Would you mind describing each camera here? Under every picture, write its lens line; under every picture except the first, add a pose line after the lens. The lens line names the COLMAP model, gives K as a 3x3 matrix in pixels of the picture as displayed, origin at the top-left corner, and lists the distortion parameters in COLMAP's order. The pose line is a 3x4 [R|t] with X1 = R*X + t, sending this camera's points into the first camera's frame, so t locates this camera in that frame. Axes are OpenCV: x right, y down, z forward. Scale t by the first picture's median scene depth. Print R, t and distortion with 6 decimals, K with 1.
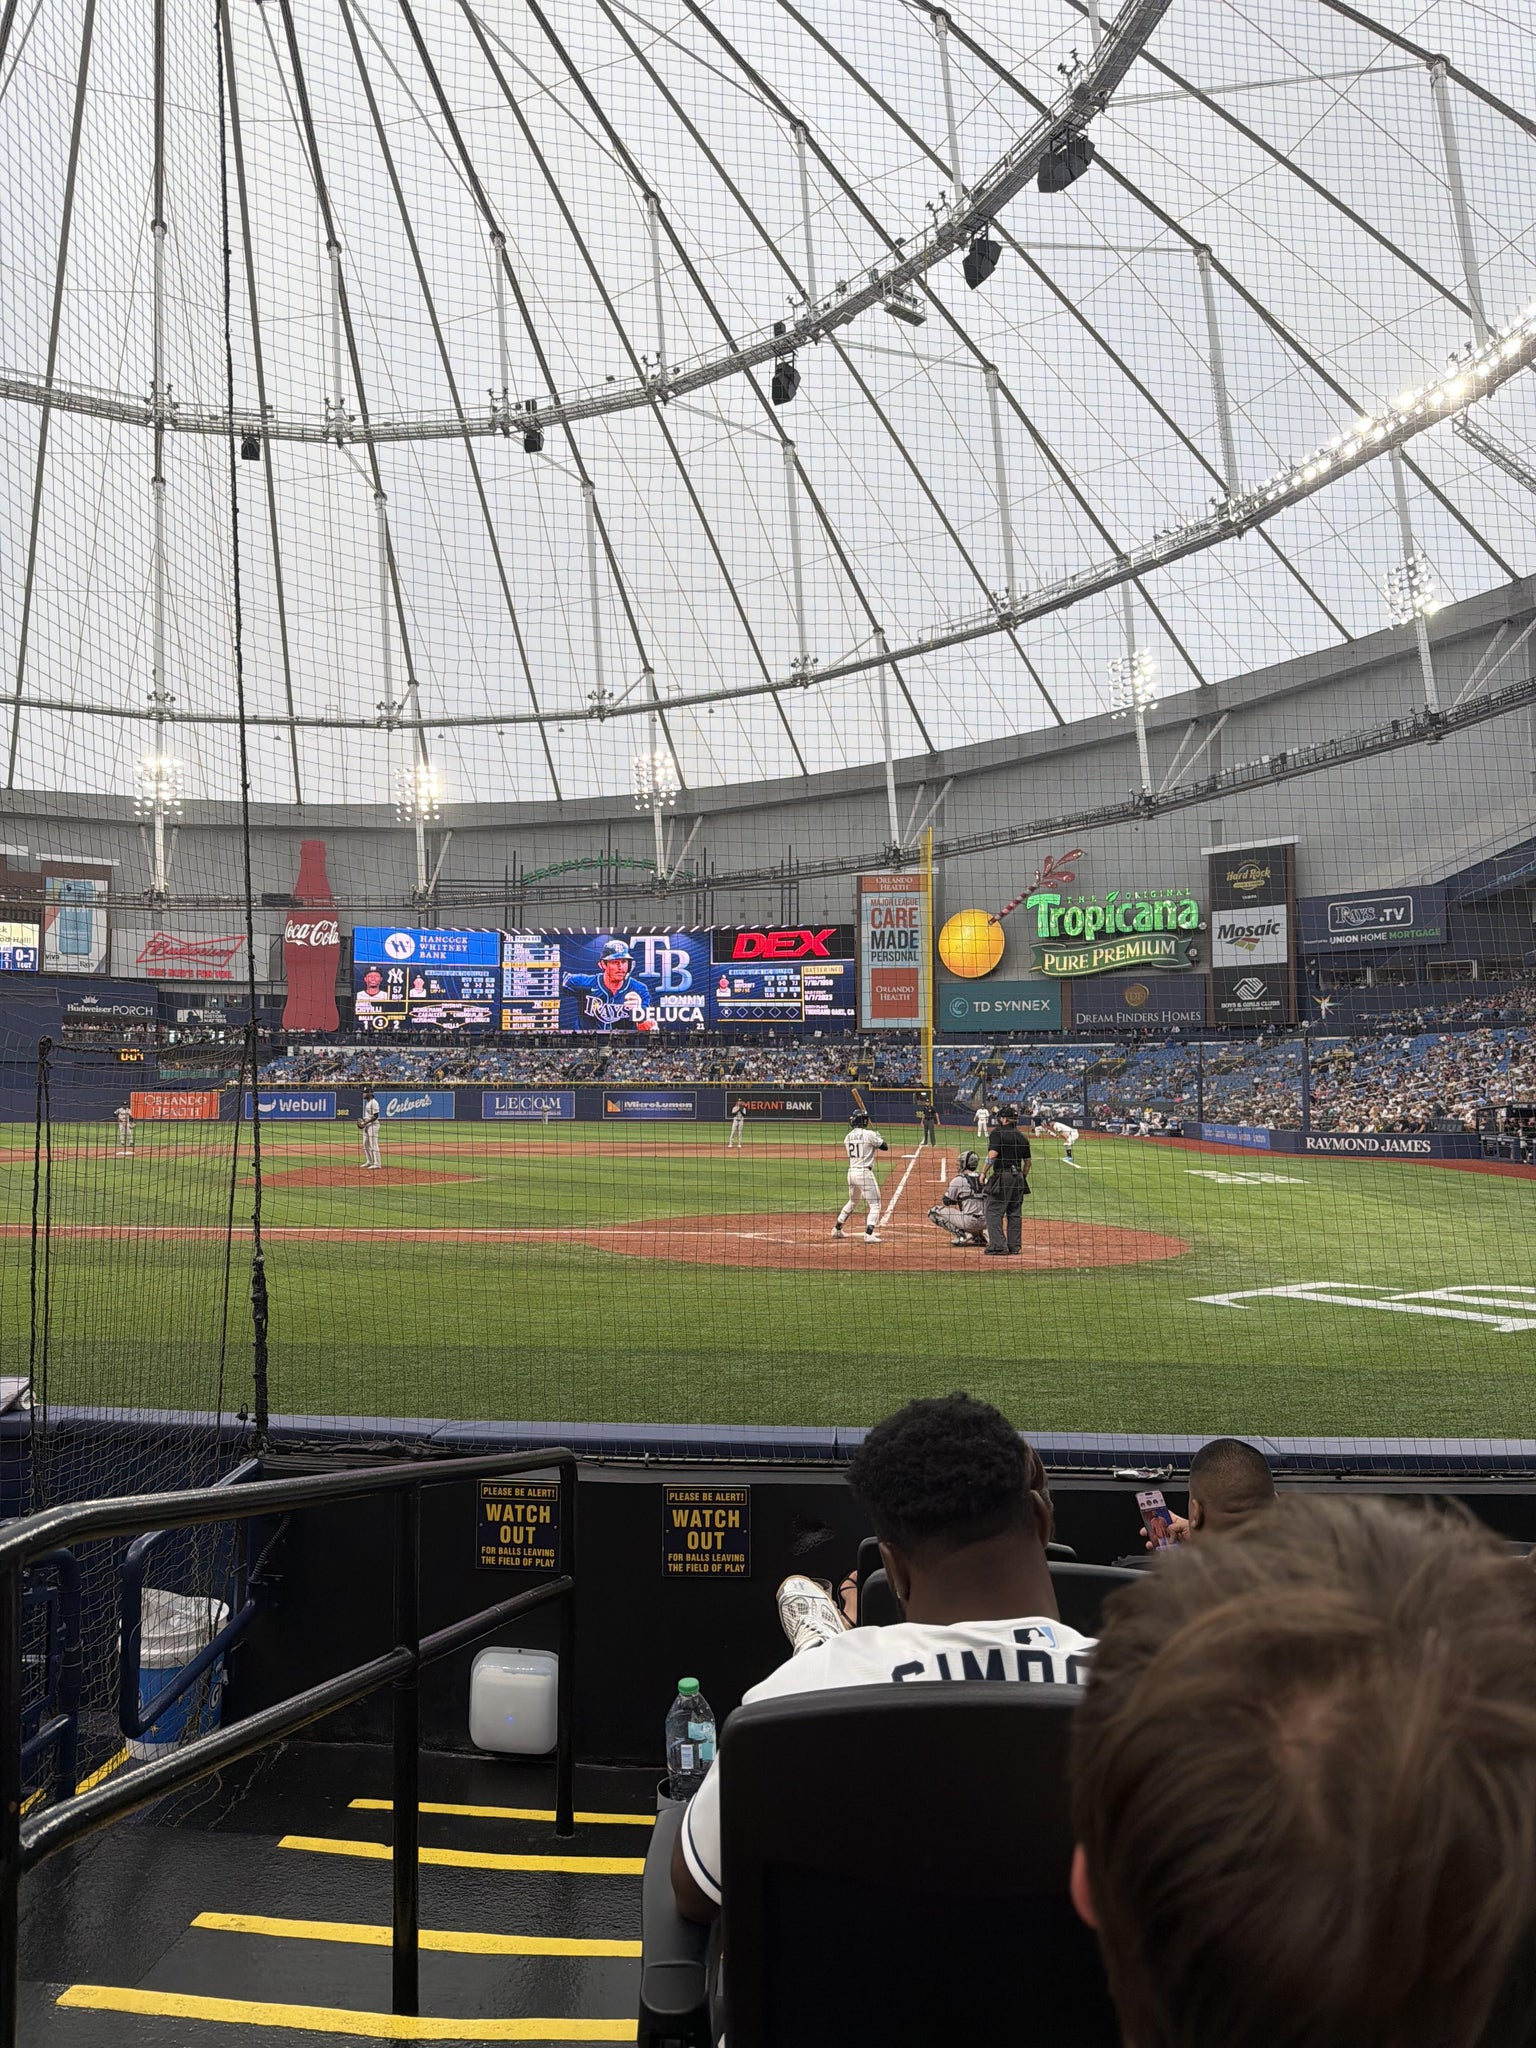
lens RADIAL K [[1417.9, 0, 751.0], [0, 1417.9, 1014.7], [0, 0, 1]] dist [0.178640, -0.343188]
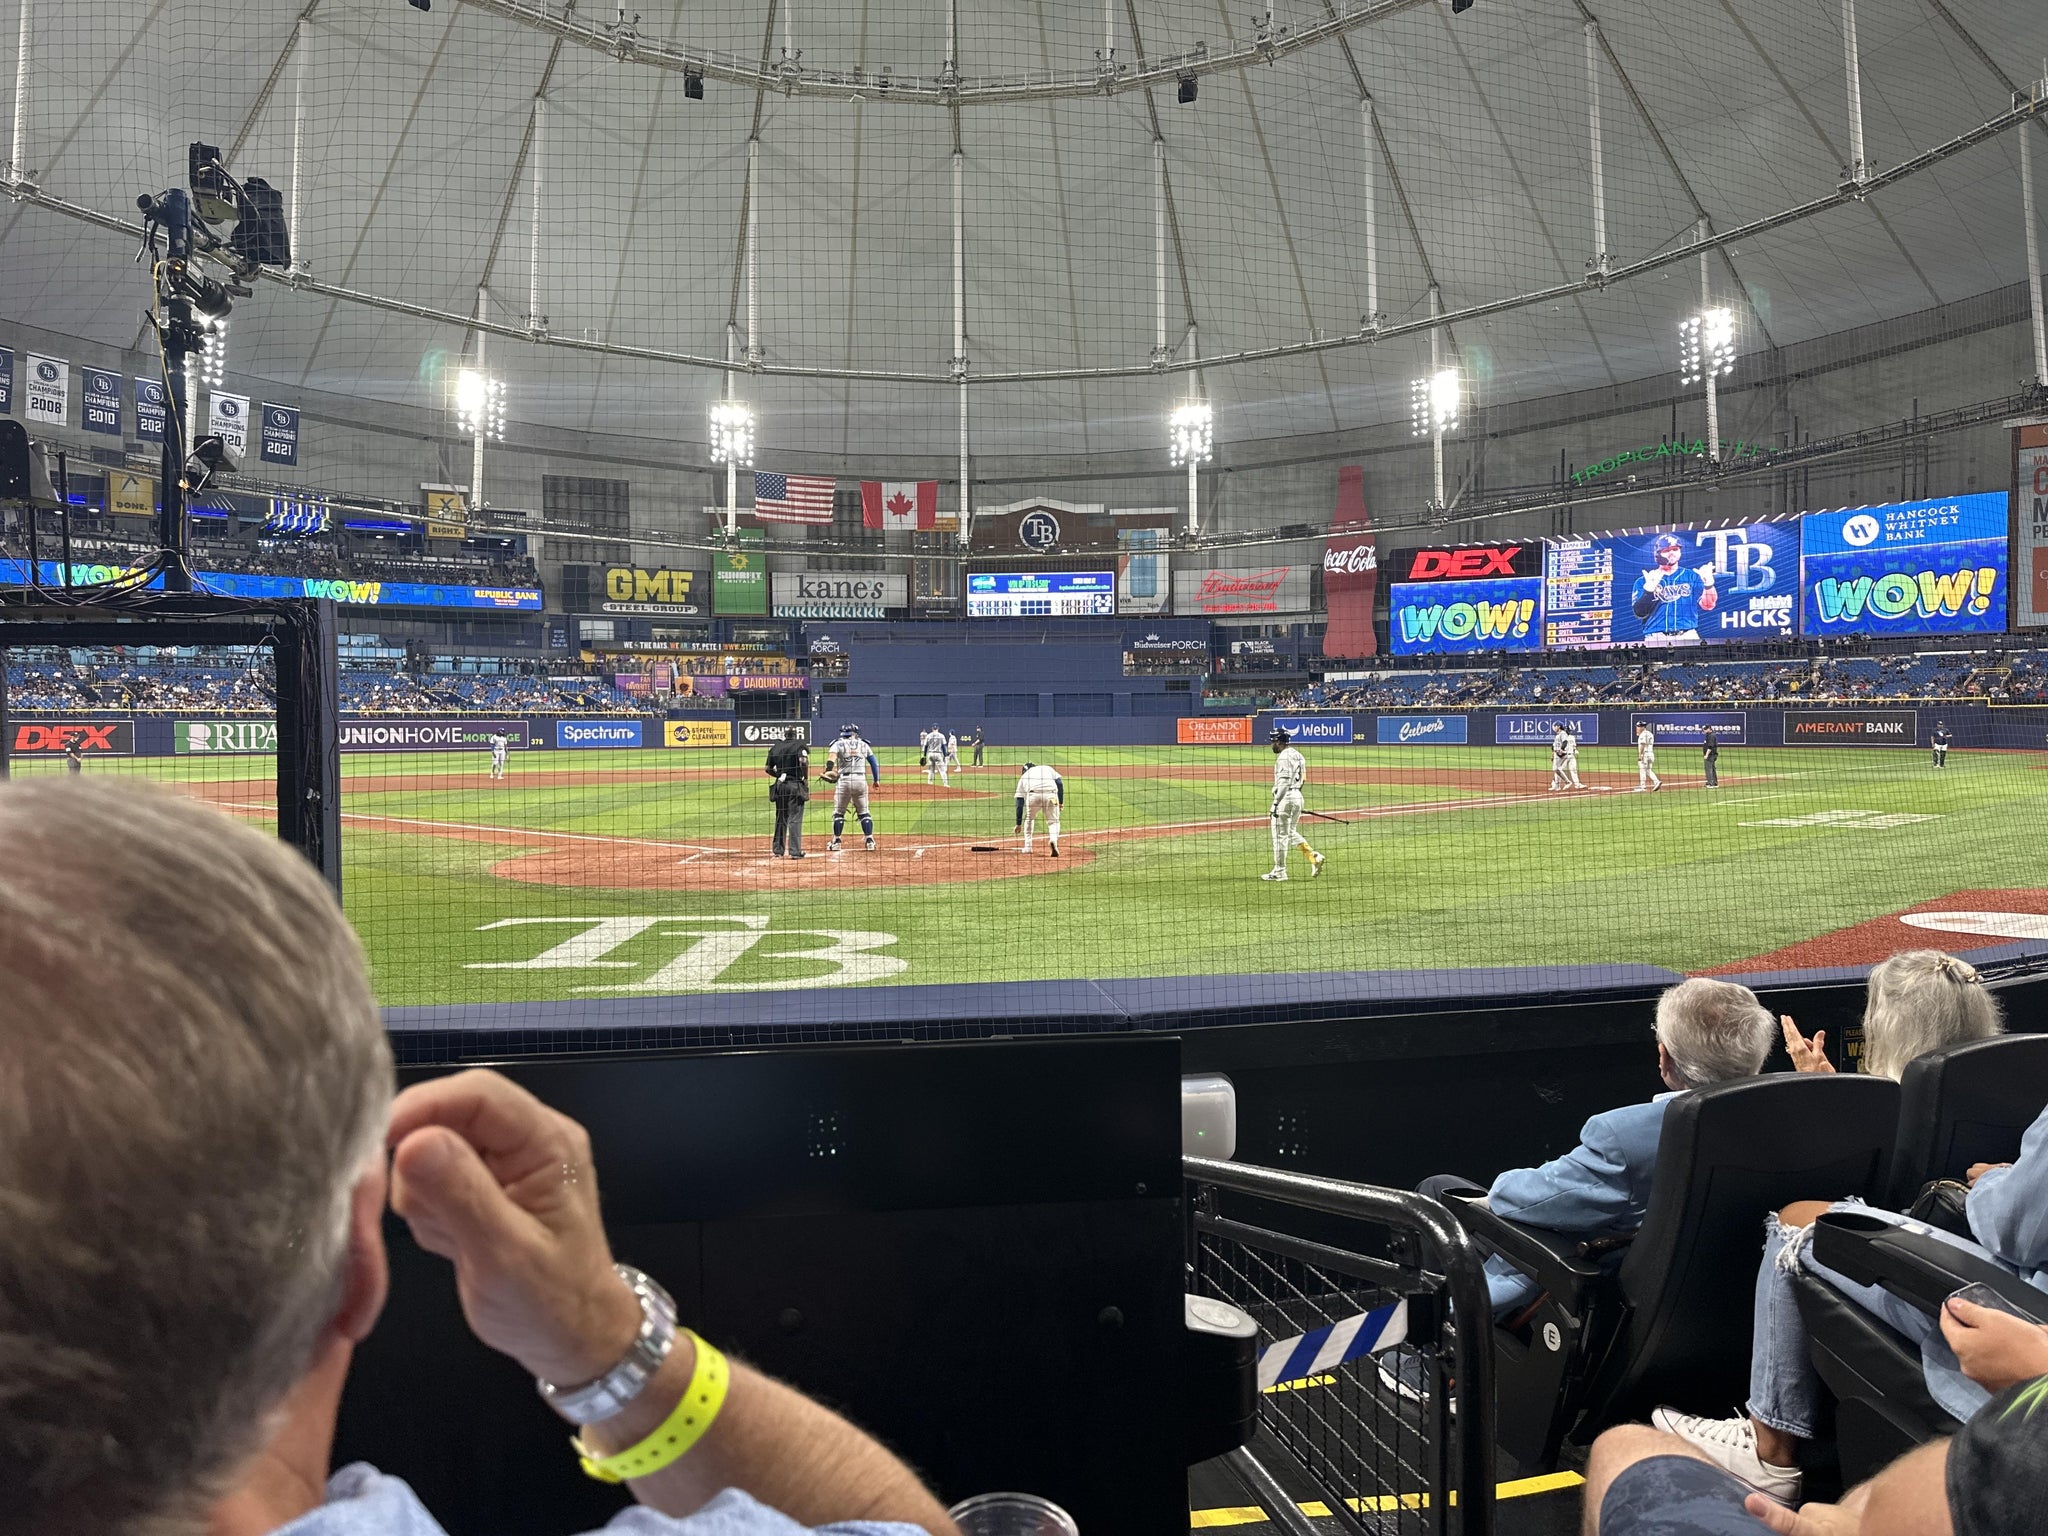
lens RADIAL K [[1417.9, 0, 1013.2], [0, 1417.9, 768.1], [0, 0, 1]] dist [0.178640, -0.343188]
pose [[0.805128, 0.009350, -0.593027, 0.114697], [0.043855, 0.996200, 0.075247, 0.003262], [0.591477, -0.086591, 0.801659, 0.042504]]
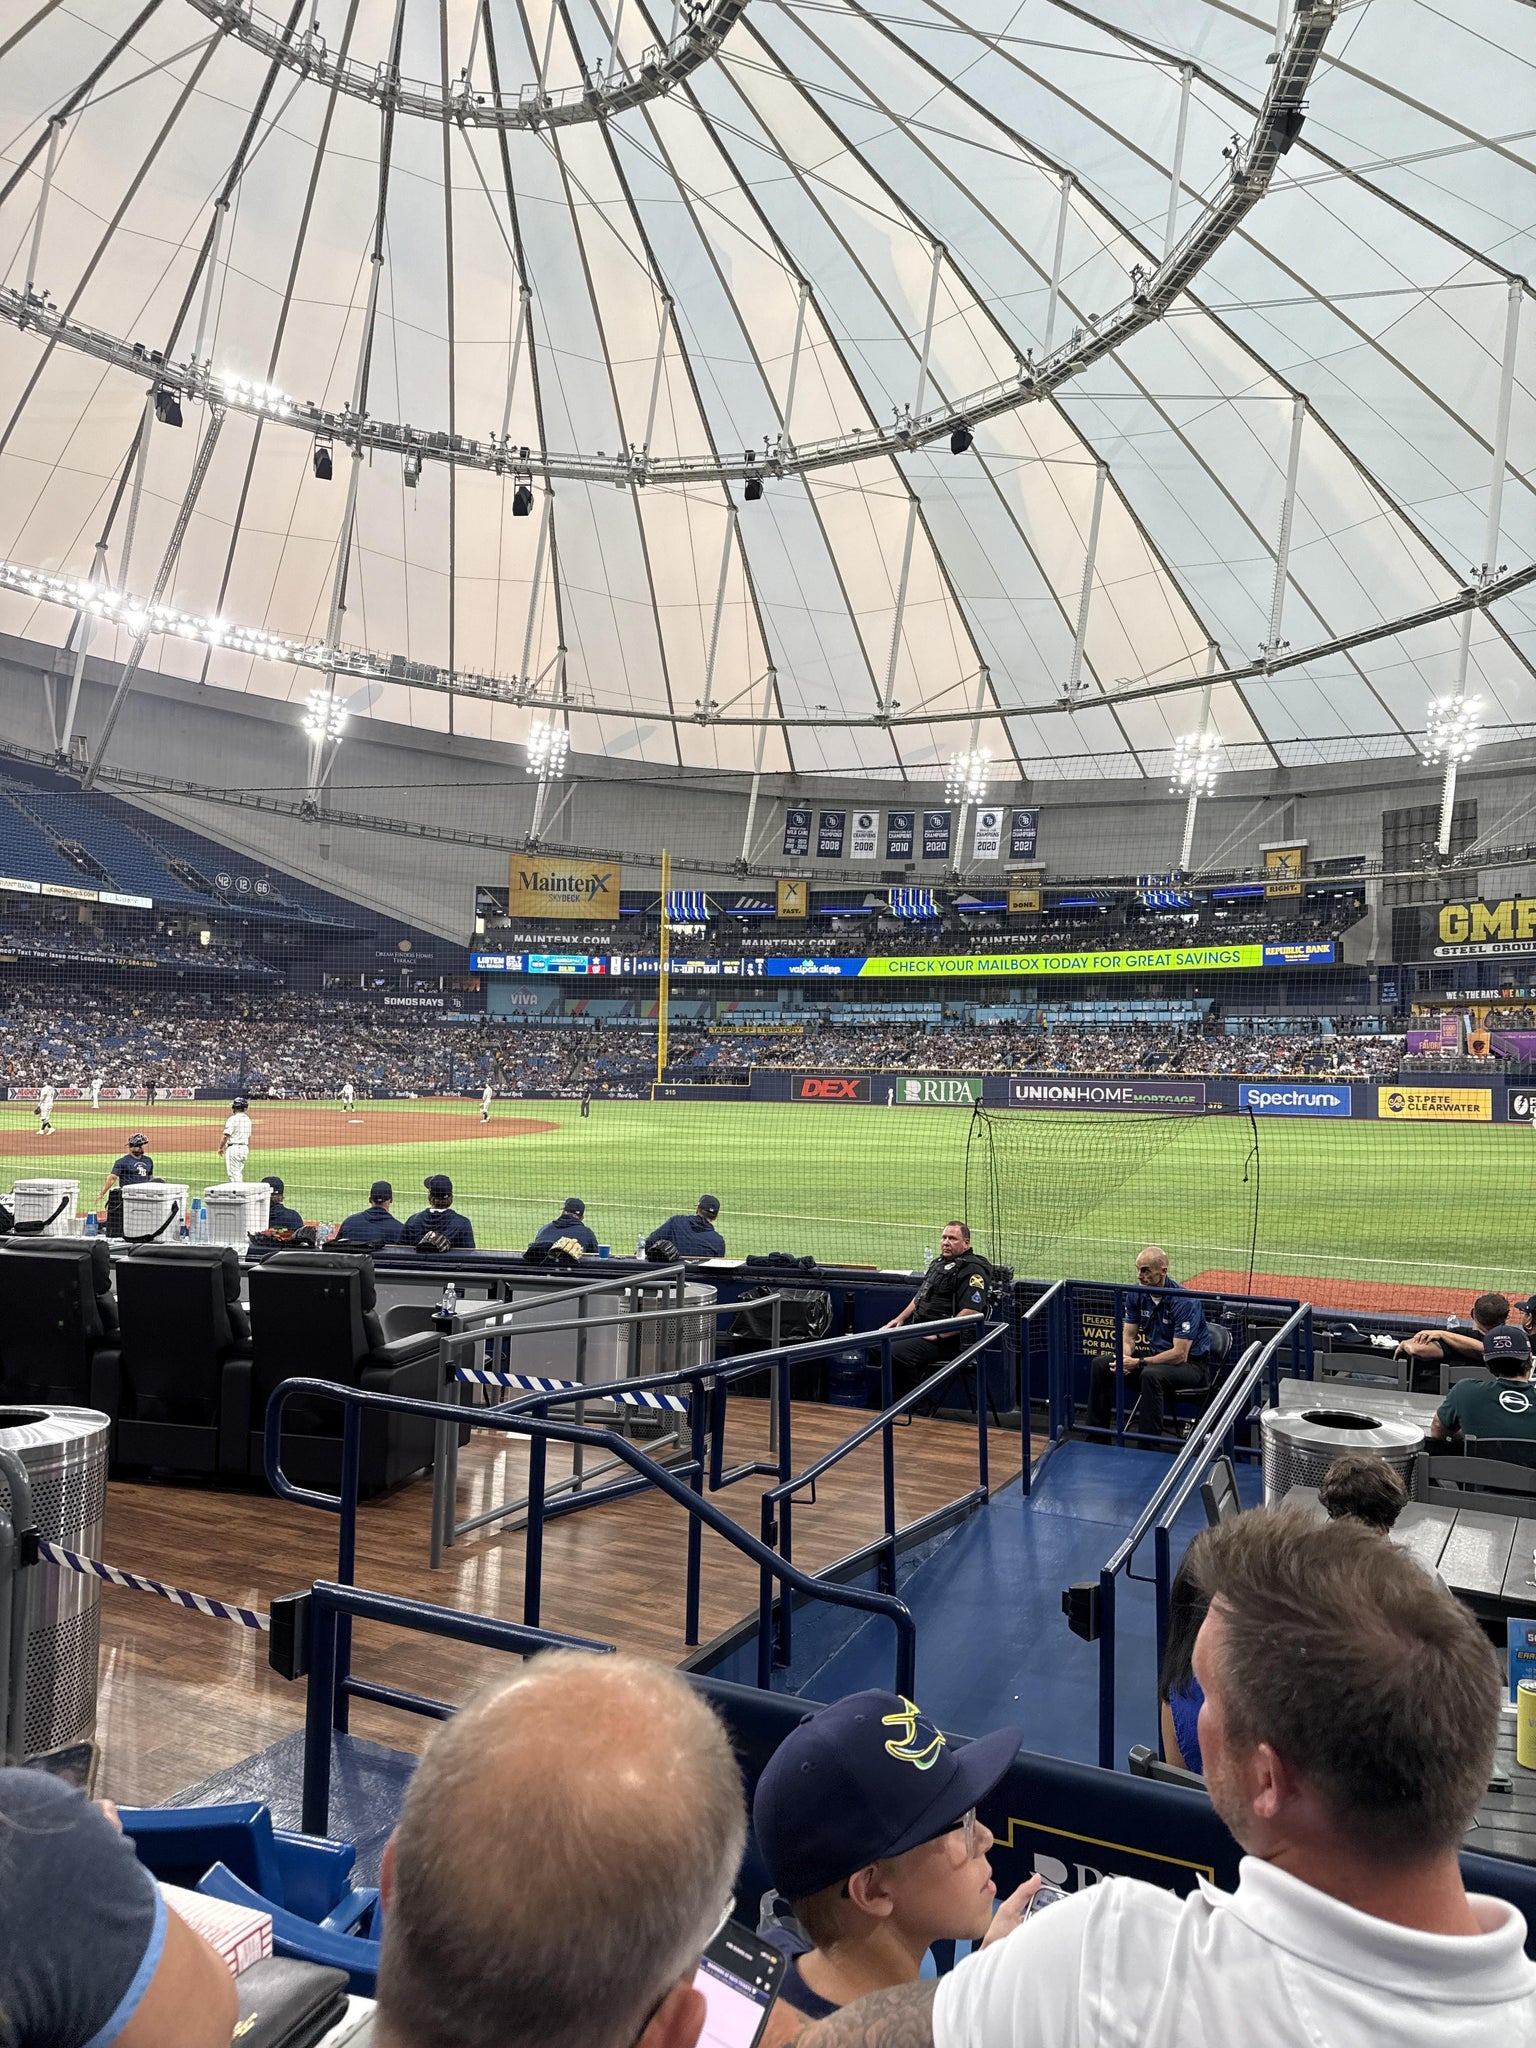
lens RADIAL K [[1417.9, 0, 751.0], [0, 1417.9, 1014.7], [0, 0, 1]] dist [0.178640, -0.343188]
pose [[-0.340951, -0.051817, -0.938652, 0.242157], [0.037218, 0.996953, -0.068555, 0.038197], [0.939344, -0.058309, -0.337984, 0.658997]]
